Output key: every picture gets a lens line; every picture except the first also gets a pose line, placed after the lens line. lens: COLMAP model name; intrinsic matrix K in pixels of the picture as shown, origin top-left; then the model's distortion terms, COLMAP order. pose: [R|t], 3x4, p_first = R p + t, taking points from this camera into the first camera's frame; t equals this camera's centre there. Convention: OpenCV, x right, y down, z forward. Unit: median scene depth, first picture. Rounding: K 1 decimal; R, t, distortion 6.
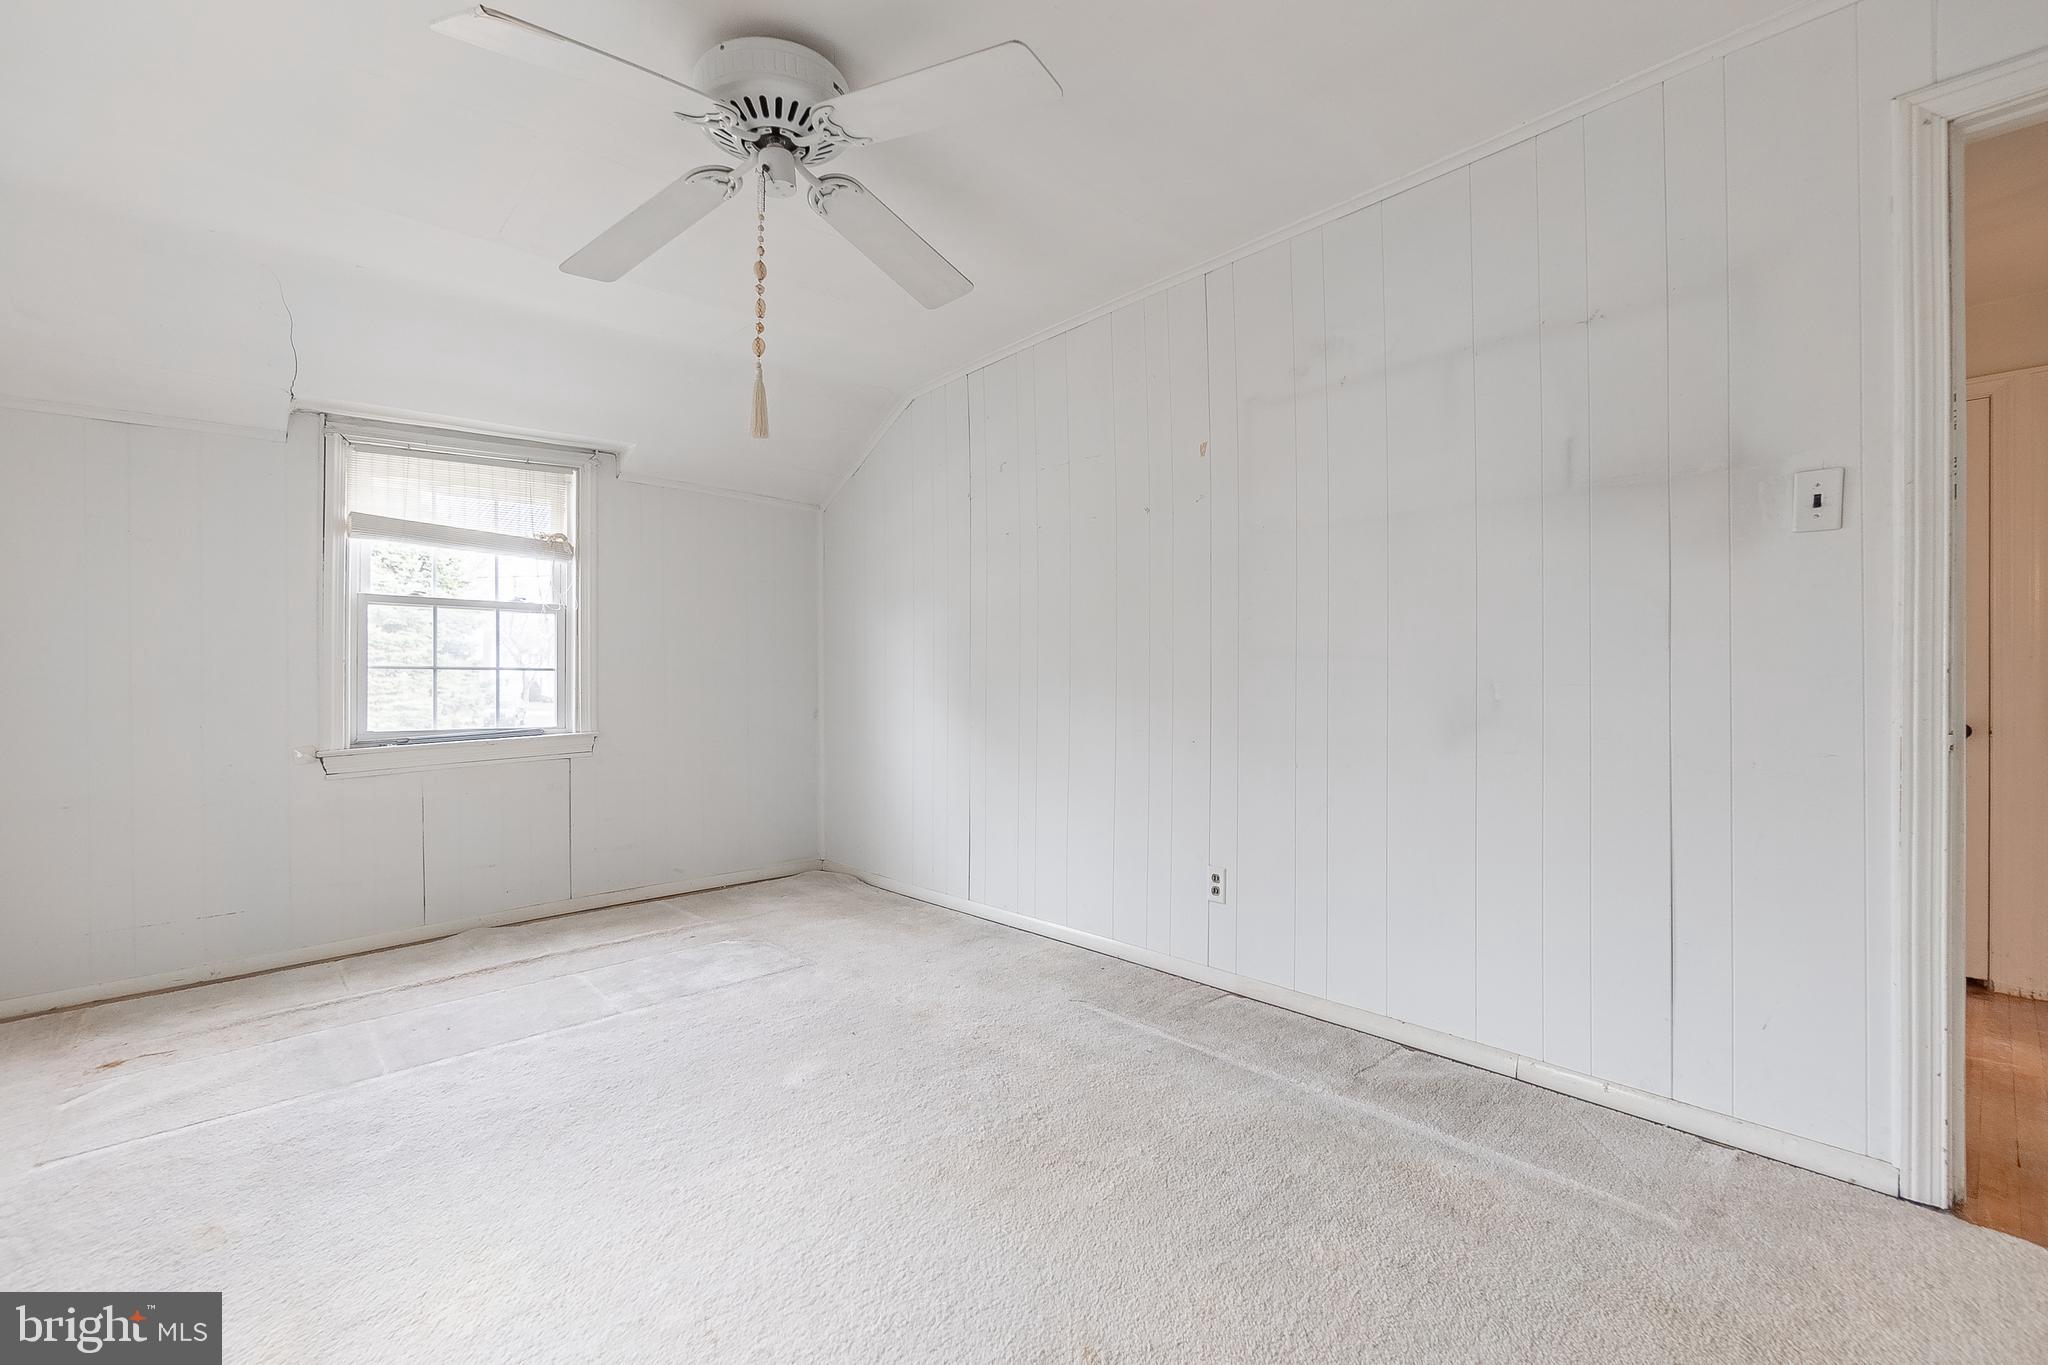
lens RADIAL K [[898.6, 0, 1014.9], [0, 898.6, 693.6], [0, 0, 1]] dist [-0.000942, -0.000001]
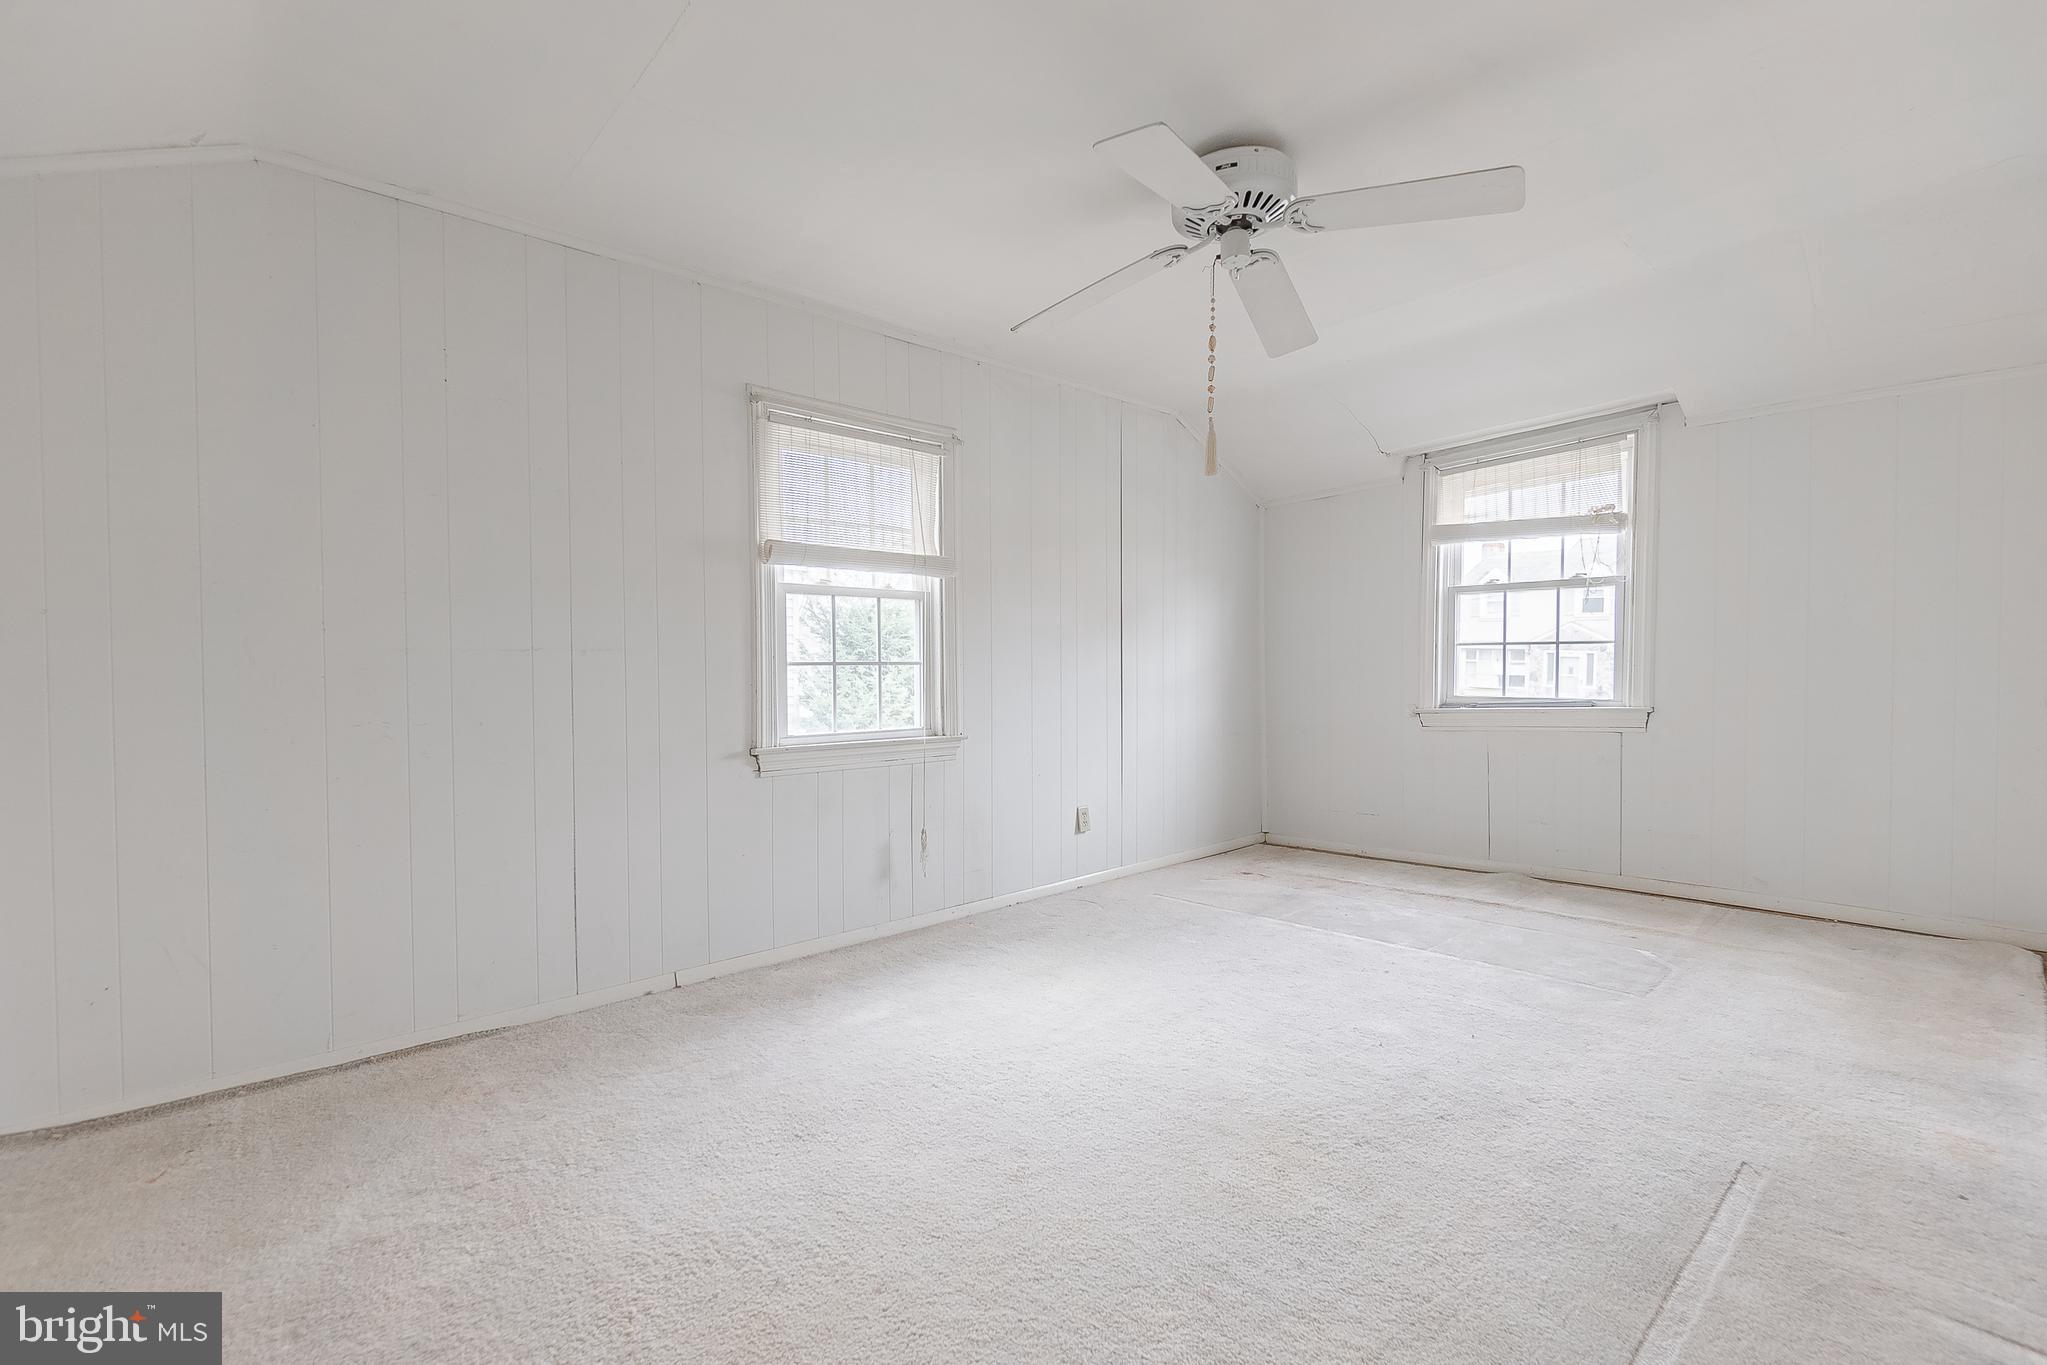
lens RADIAL K [[898.2, 0, 1014.5], [0, 898.2, 693.6], [0, 0, 1]] dist [-0.000942, -0.000001]
pose [[-0.018078, 0.037983, -0.999115, 0.547831], [0.004966, 0.999269, 0.037899, -0.011612], [0.999824, -0.004277, -0.018254, 0.396497]]
